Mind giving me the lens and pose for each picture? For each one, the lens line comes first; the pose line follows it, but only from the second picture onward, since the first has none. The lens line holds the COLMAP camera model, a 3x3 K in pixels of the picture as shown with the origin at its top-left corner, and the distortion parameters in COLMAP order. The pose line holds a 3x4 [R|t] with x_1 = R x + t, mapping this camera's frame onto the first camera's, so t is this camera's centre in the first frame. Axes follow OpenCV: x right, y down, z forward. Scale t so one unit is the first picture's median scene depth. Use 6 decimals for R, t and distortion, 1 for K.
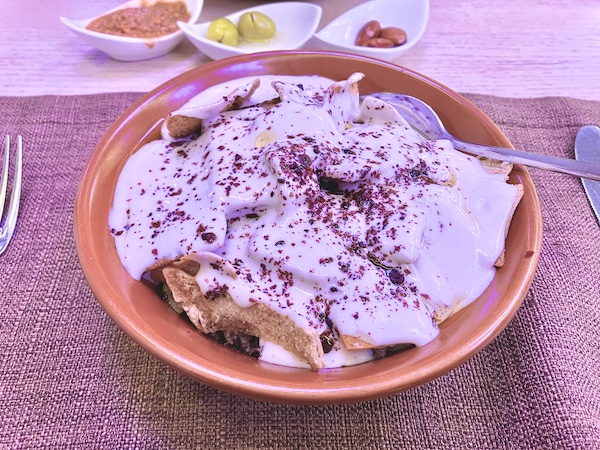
lens RADIAL K [[487.8, 0, 302.6], [0, 487.8, 231.0], [0, 0, 1]] dist [0.032519, -0.044046]
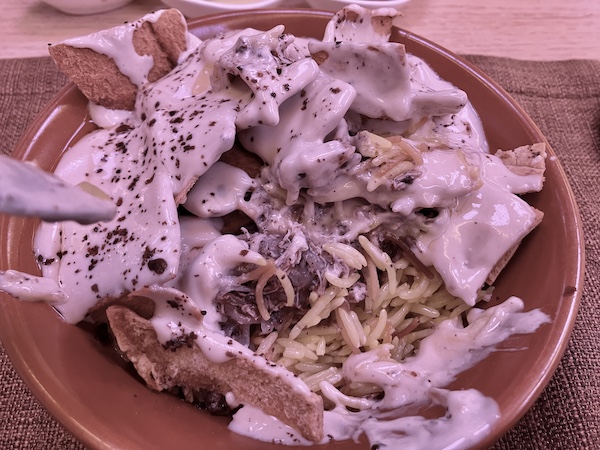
lens RADIAL K [[487.8, 0, 296.9], [0, 487.8, 219.0], [0, 0, 1]] dist [0.032519, -0.044046]
pose [[0.999941, -0.003637, 0.010199, 0.015306], [0.002666, 0.995607, 0.093596, -0.126996], [-0.010495, -0.093563, 0.995558, 0.208417]]
